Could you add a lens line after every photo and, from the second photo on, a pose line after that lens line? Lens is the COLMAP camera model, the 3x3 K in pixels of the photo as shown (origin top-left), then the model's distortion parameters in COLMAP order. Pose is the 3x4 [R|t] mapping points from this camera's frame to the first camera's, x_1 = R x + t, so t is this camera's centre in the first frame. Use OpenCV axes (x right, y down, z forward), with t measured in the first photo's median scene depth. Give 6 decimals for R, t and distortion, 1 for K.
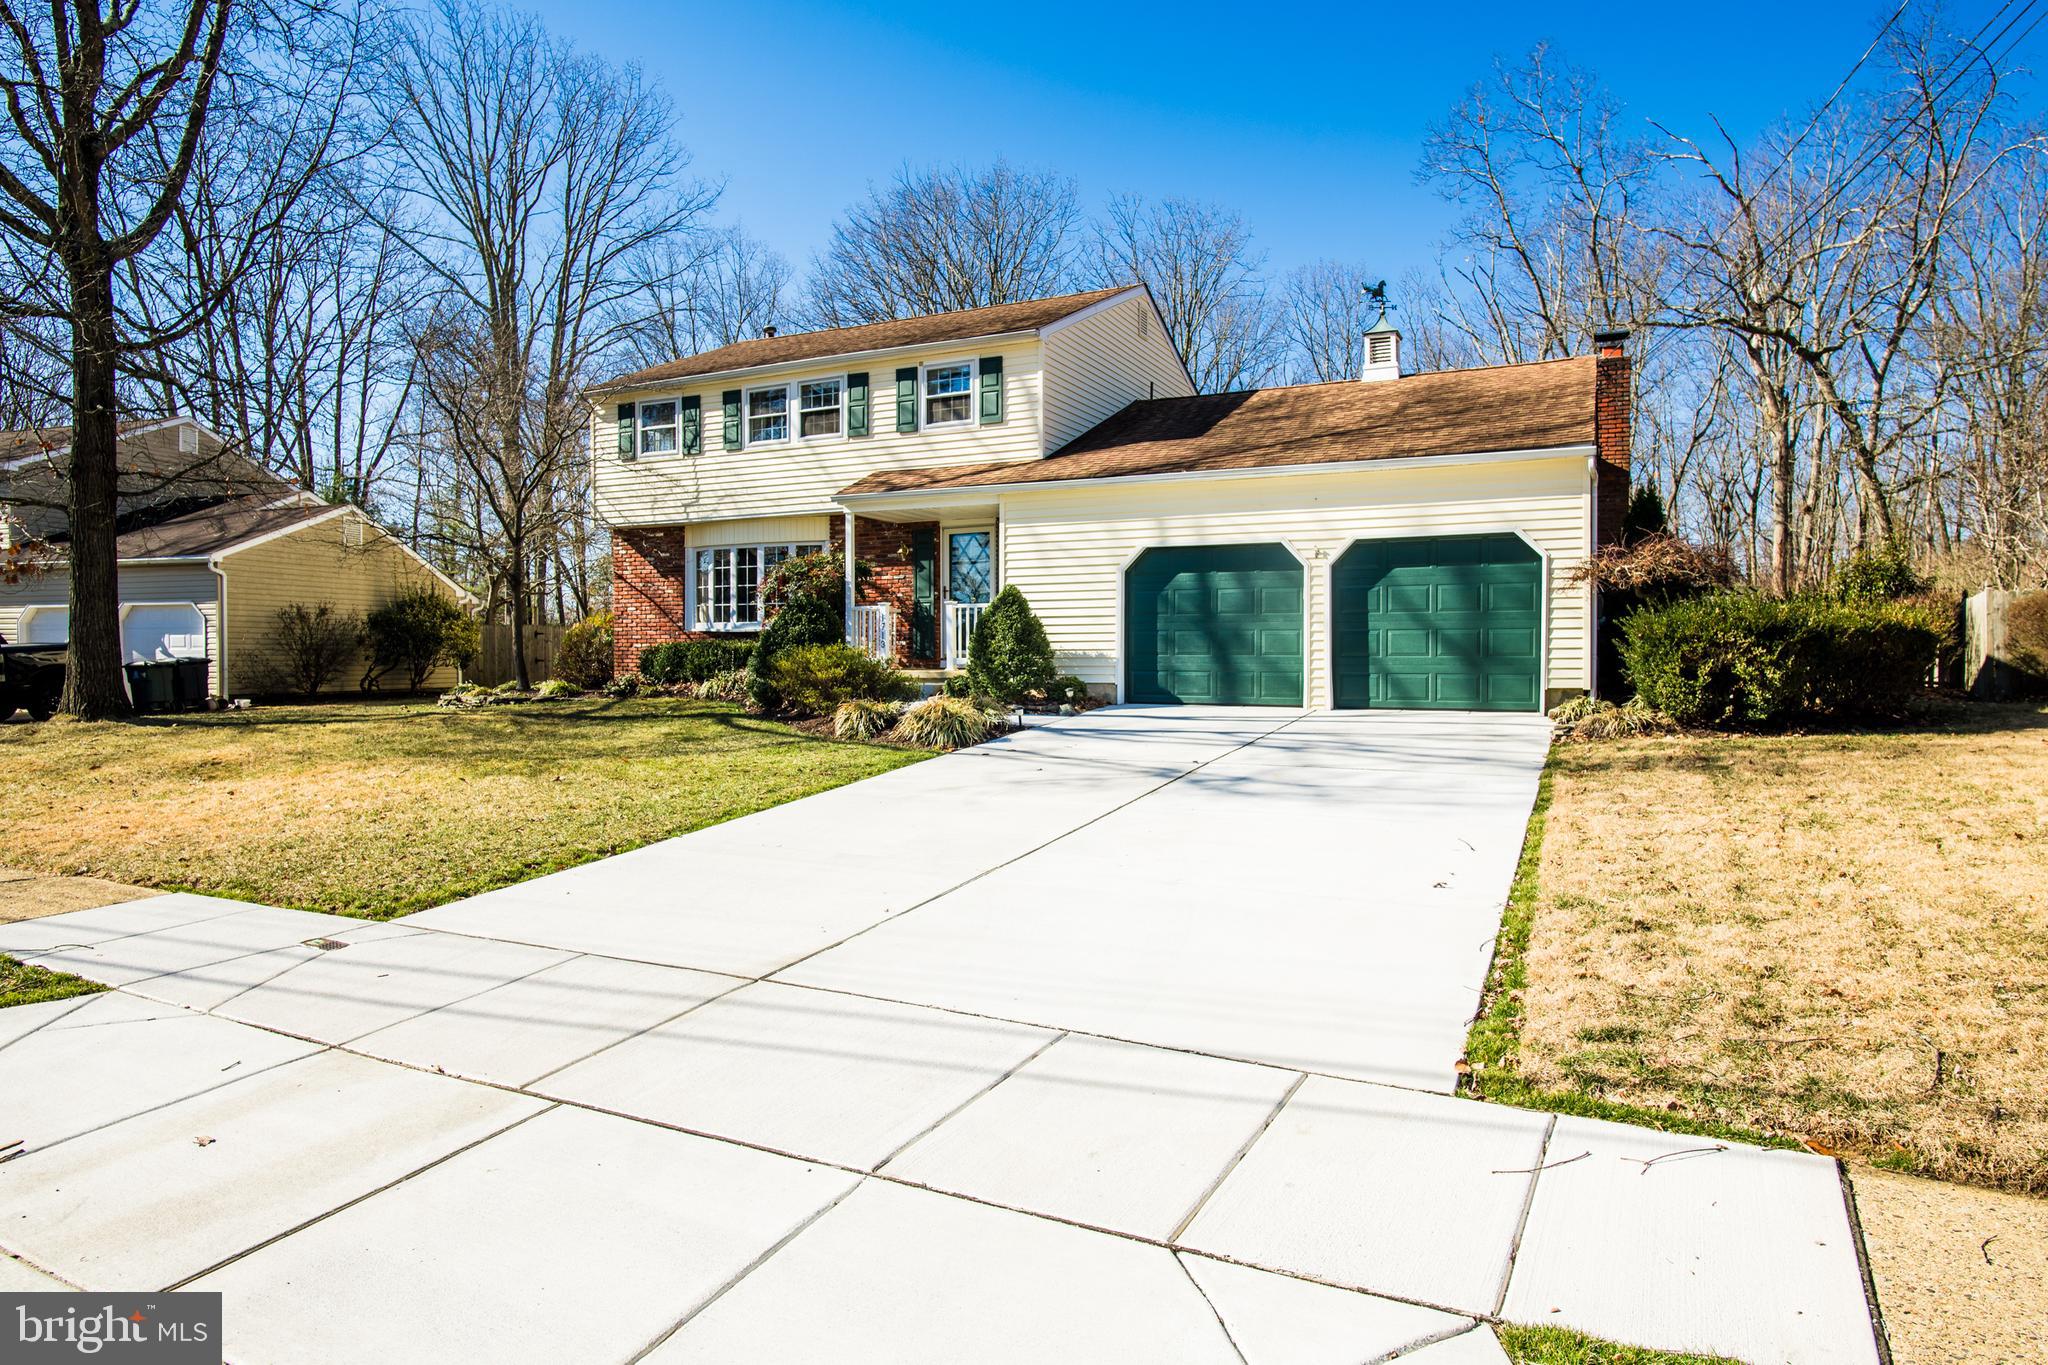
lens RADIAL K [[1190.5, 0, 1038.8], [0, 1190.5, 688.4], [0, 0, 1]] dist [-0.038949, 0.016660]
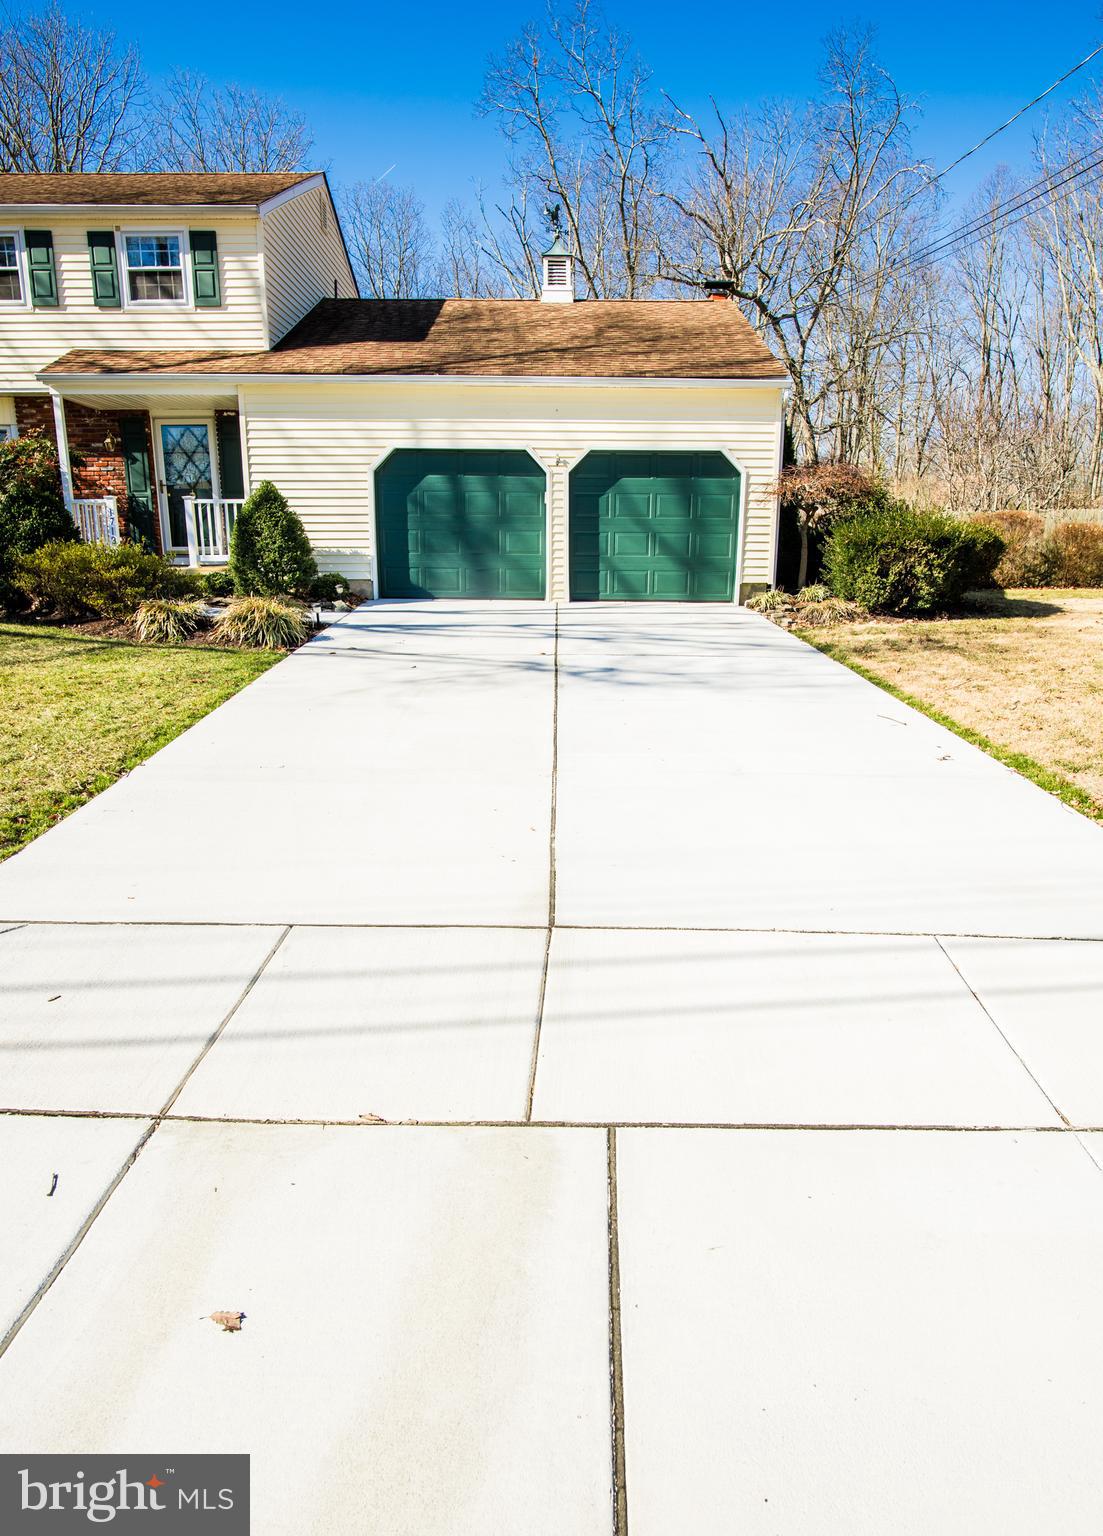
lens RADIAL K [[961.1, 0, 559.9], [0, 961.1, 816.2], [0, 0, 1]] dist [-0.039505, 0.017807]
pose [[0.900052, -0.108803, 0.421982, -0.149965], [0.003302, 0.970005, 0.243062, -0.005804], [-0.435770, -0.217375, 0.873414, 0.103138]]
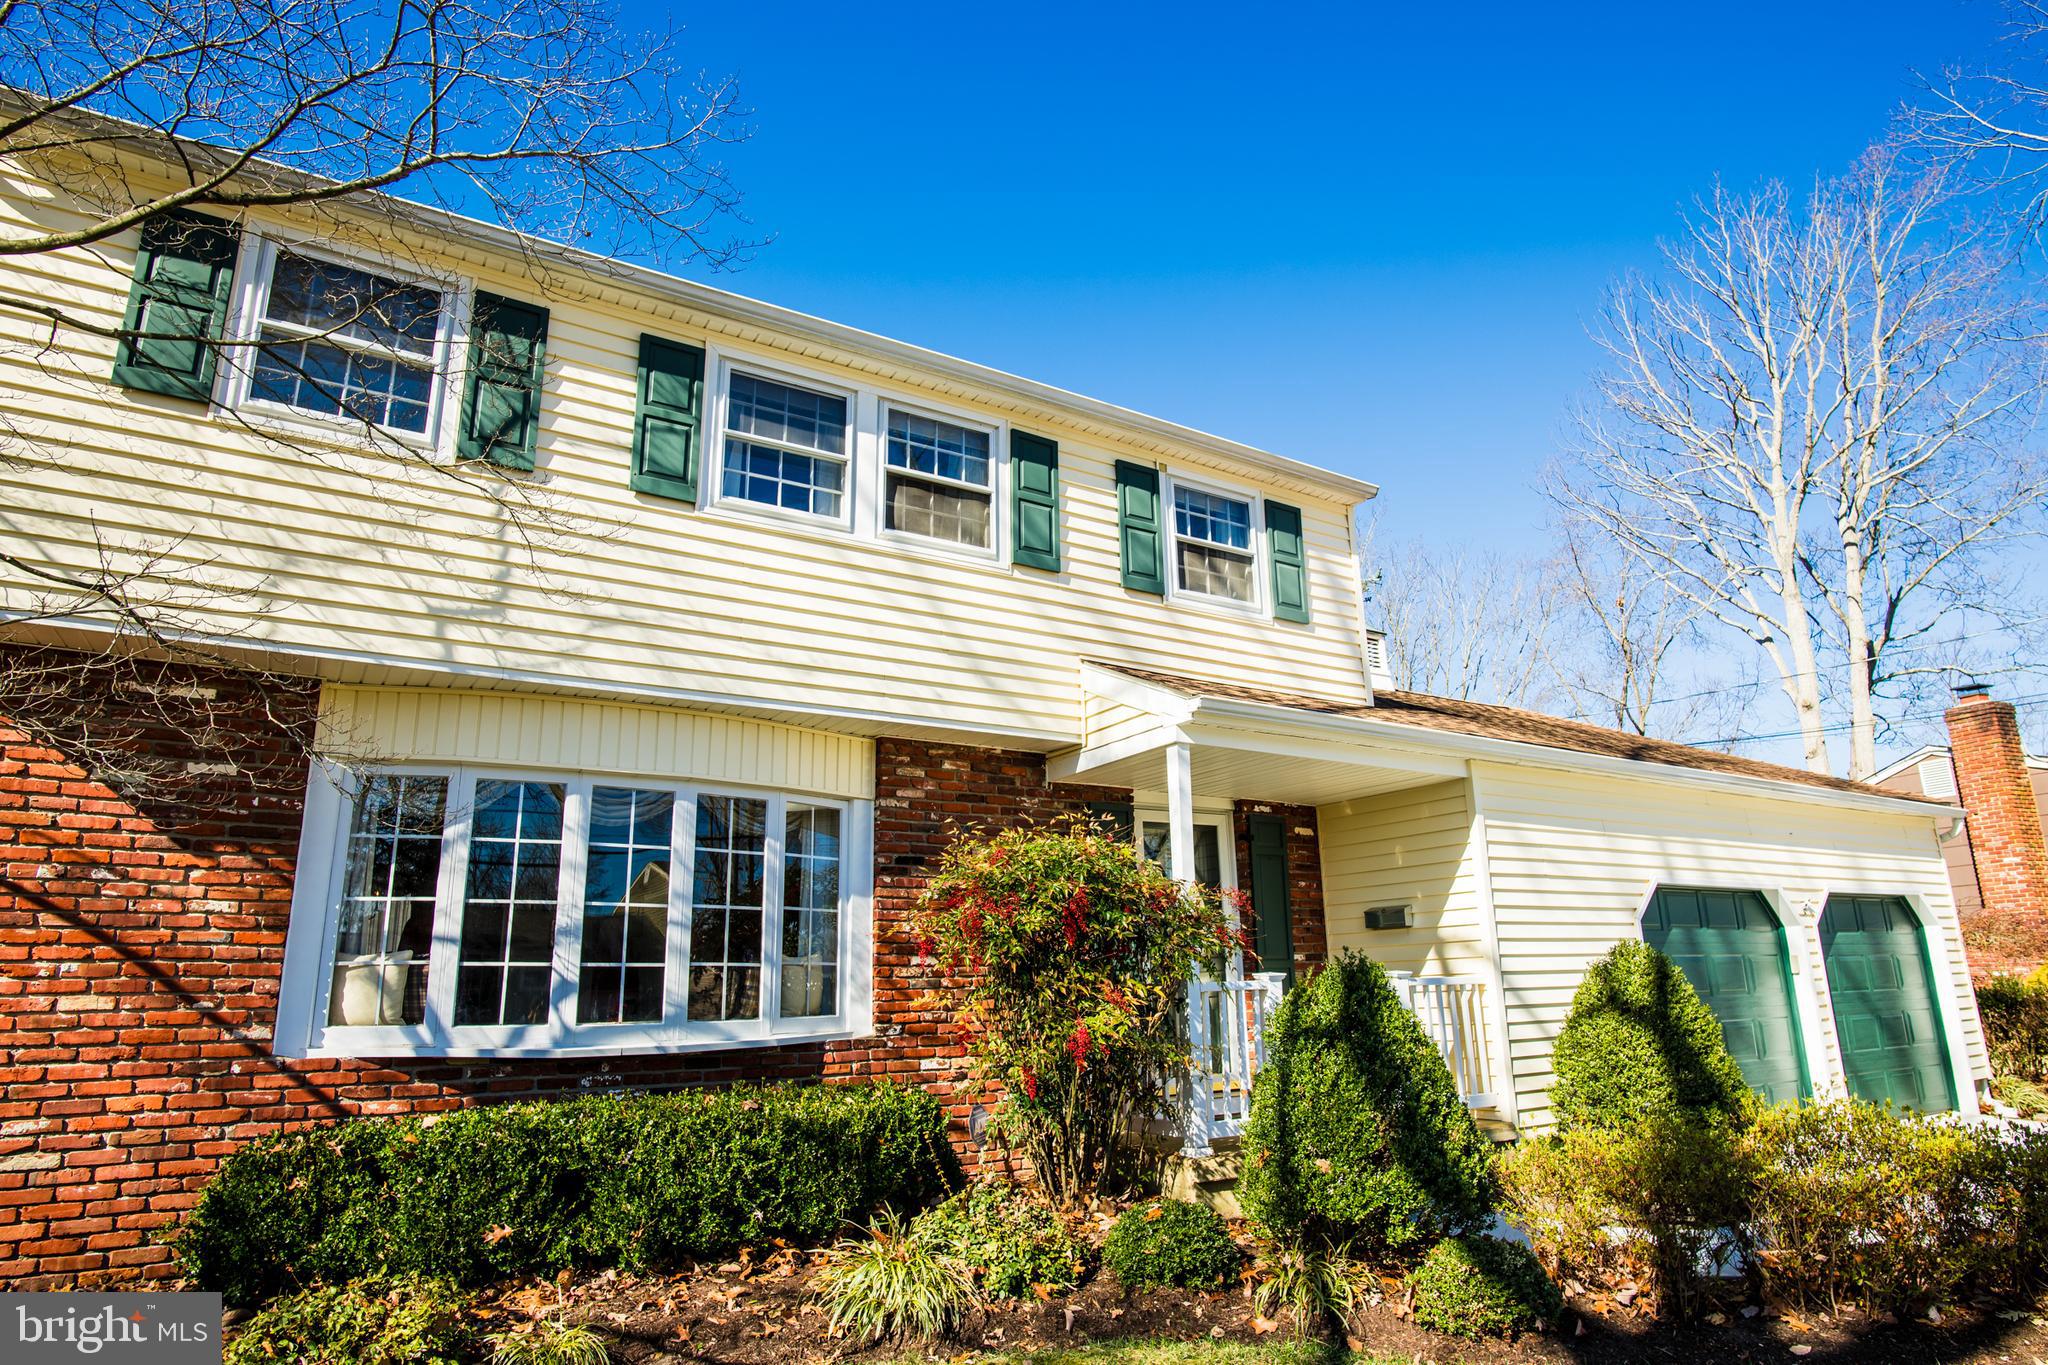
lens RADIAL K [[1176.9, 0, 1037.0], [0, 1176.9, 689.6], [0, 0, 1]] dist [-0.038954, 0.015853]
pose [[0.535167, 0.201131, 0.820453, -0.505360], [0.041897, 0.963726, -0.263583, -0.060690], [-0.843707, 0.175435, 0.507328, 0.815891]]
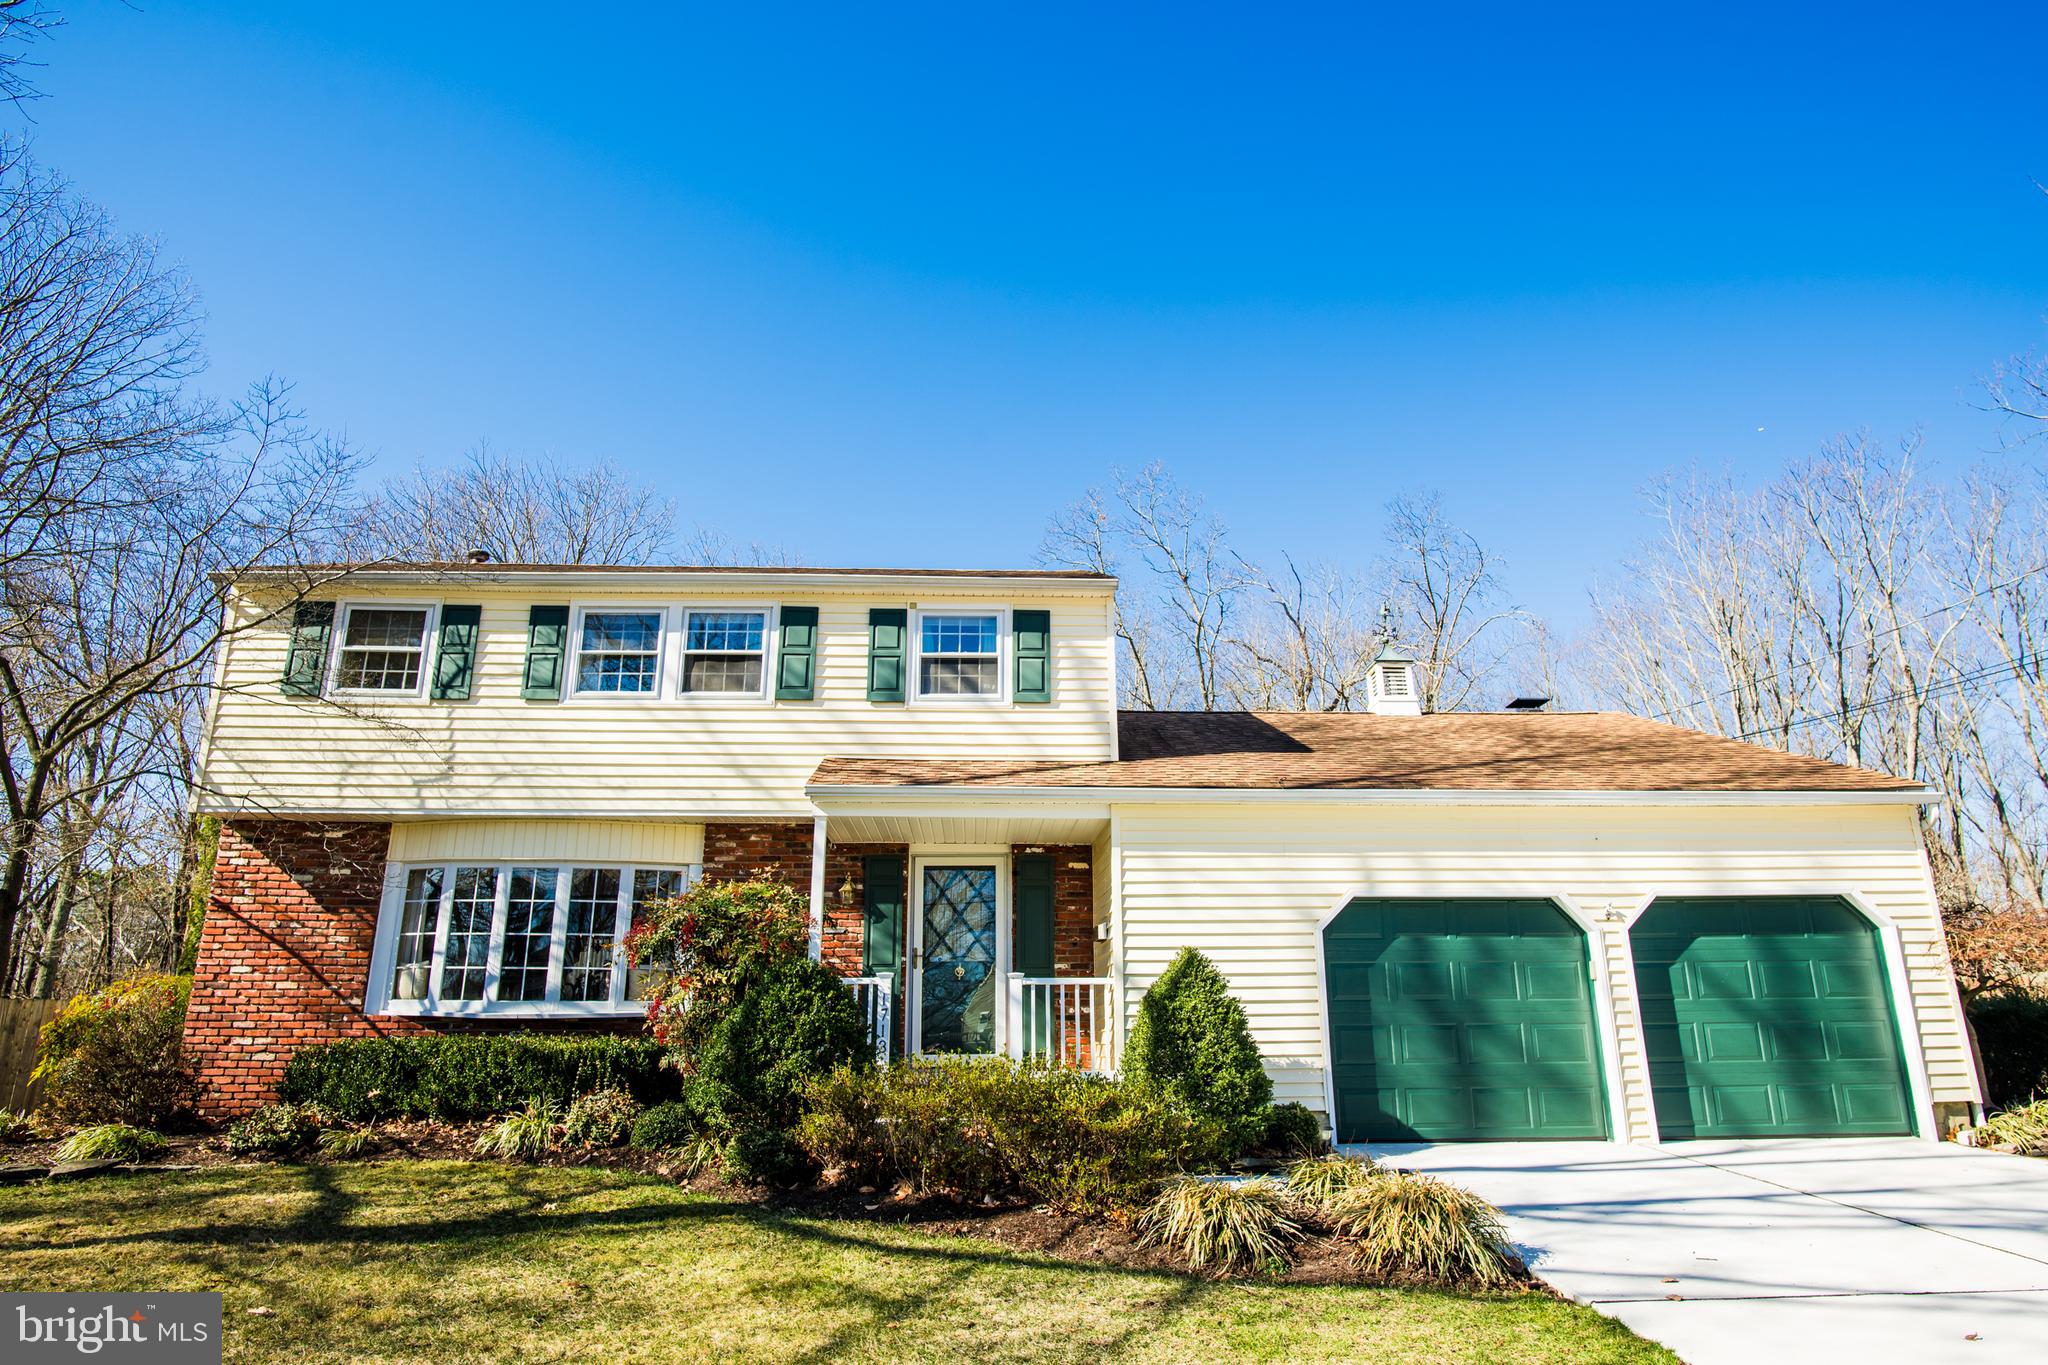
lens RADIAL K [[1176.9, 0, 1037.0], [0, 1176.9, 689.6], [0, 0, 1]] dist [-0.038954, 0.015853]
pose [[0.881719, 0.131243, 0.453153, -0.331294], [0.016177, 0.951551, -0.307067, -0.025231], [-0.471498, 0.278077, 0.836877, 0.429017]]
